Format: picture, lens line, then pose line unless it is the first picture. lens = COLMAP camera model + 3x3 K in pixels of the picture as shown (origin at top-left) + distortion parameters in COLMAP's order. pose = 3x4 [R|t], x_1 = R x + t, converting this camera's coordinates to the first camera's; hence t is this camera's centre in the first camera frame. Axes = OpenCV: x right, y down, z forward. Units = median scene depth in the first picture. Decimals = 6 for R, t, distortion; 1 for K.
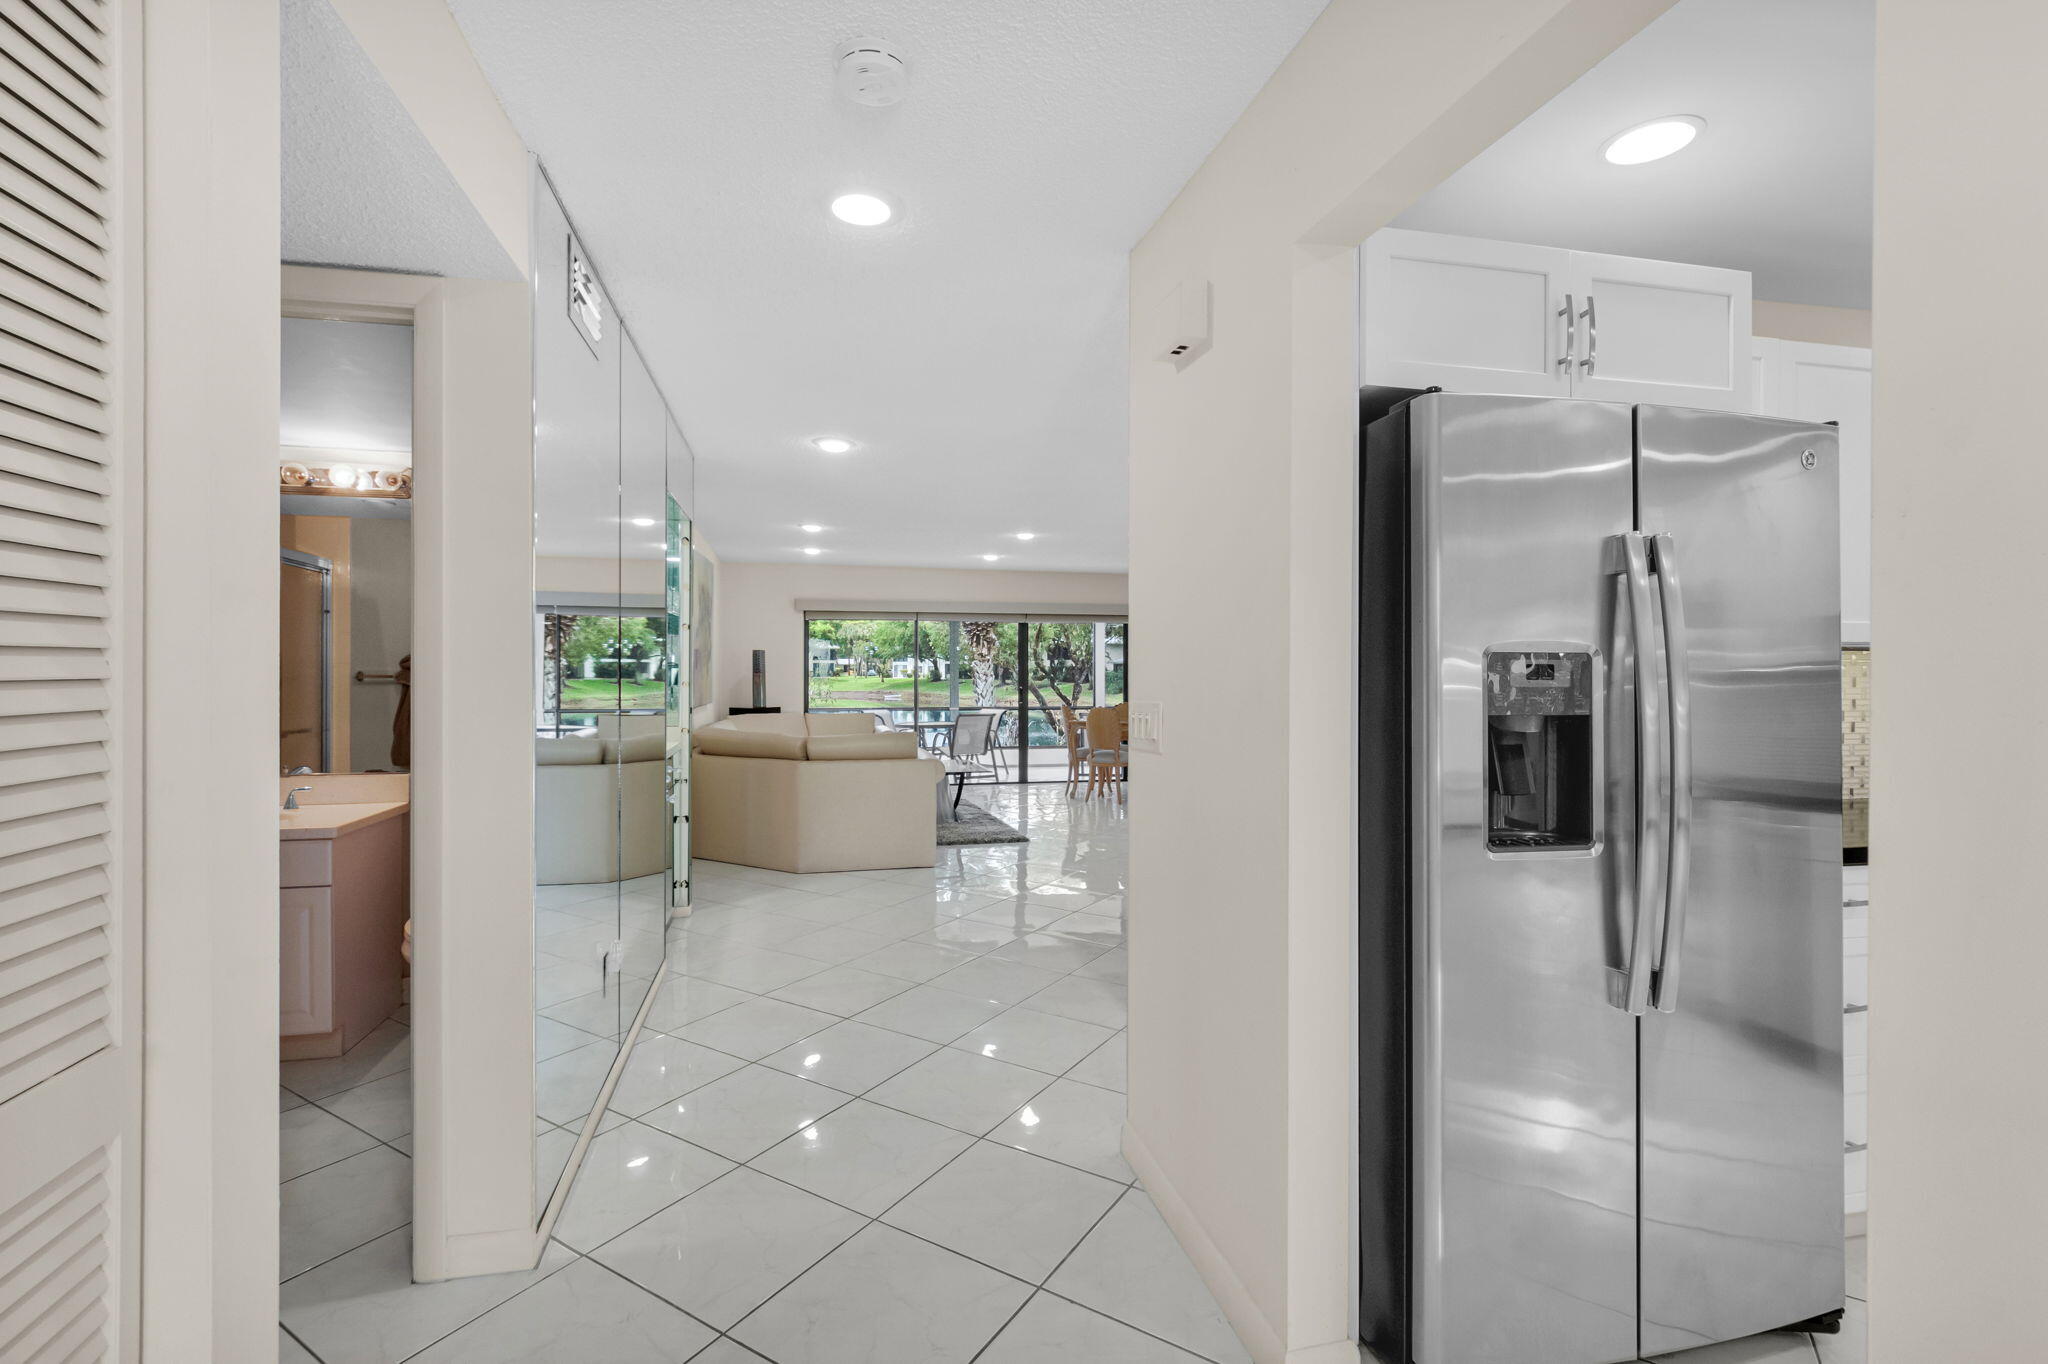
lens RADIAL K [[926.0, 0, 1018.4], [0, 926.0, 686.0], [0, 0, 1]] dist [-0.000617, -0.000300]
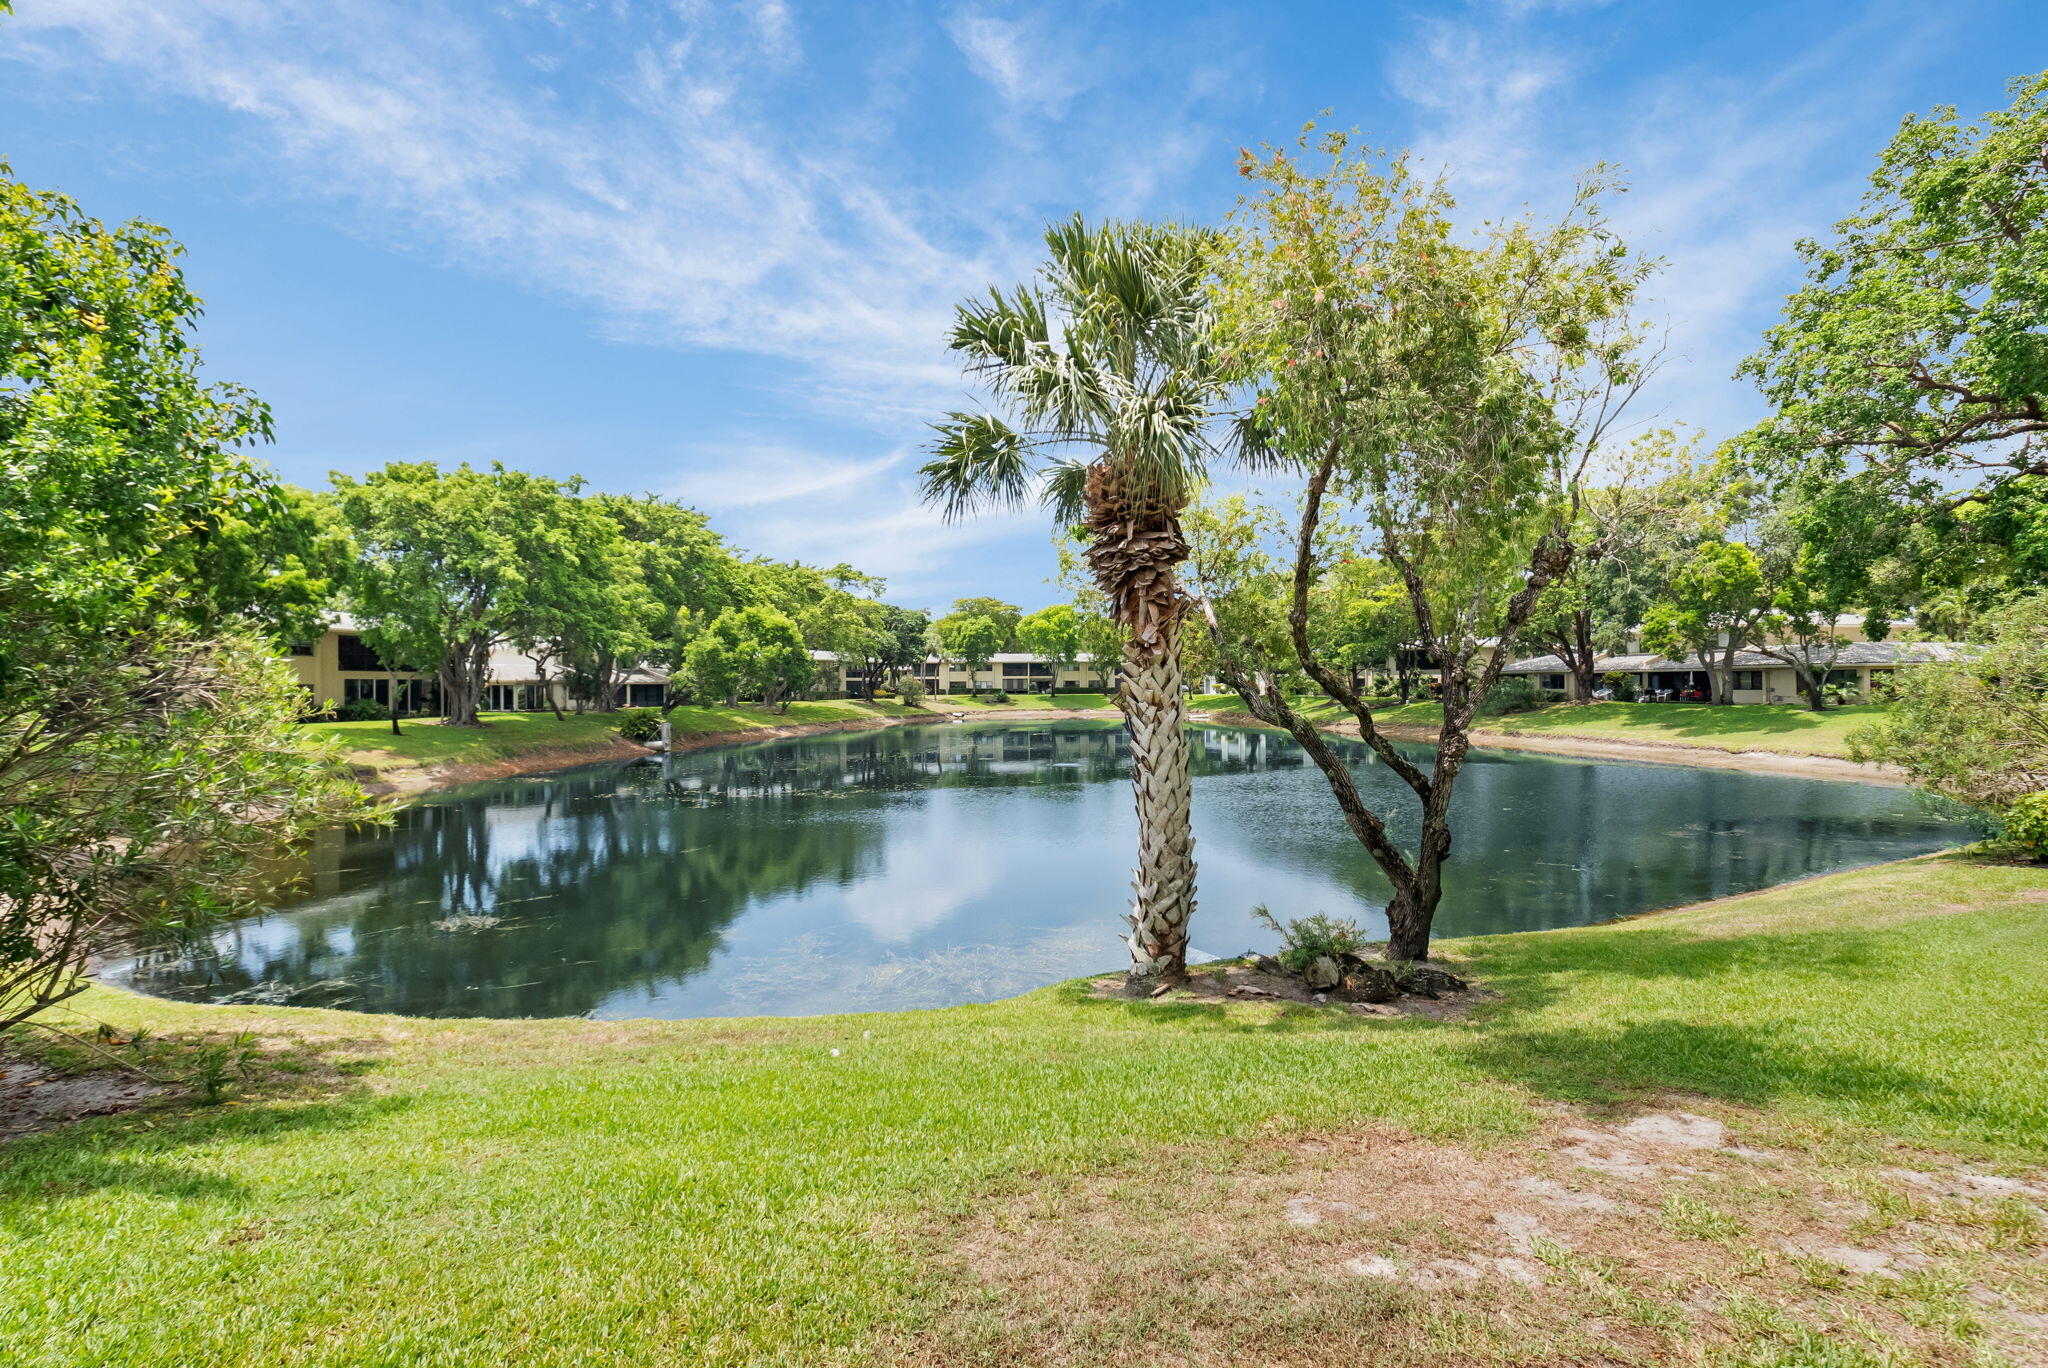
lens RADIAL K [[936.8, 0, 992.1], [0, 936.8, 679.7], [0, 0, 1]] dist [-0.017978, -0.000645]
pose [[0.928183, -0.013449, -0.371882, 0.064443], [0.004708, 0.999691, -0.024402, -0.022458], [0.372095, 0.020899, 0.927959, 1.152897]]
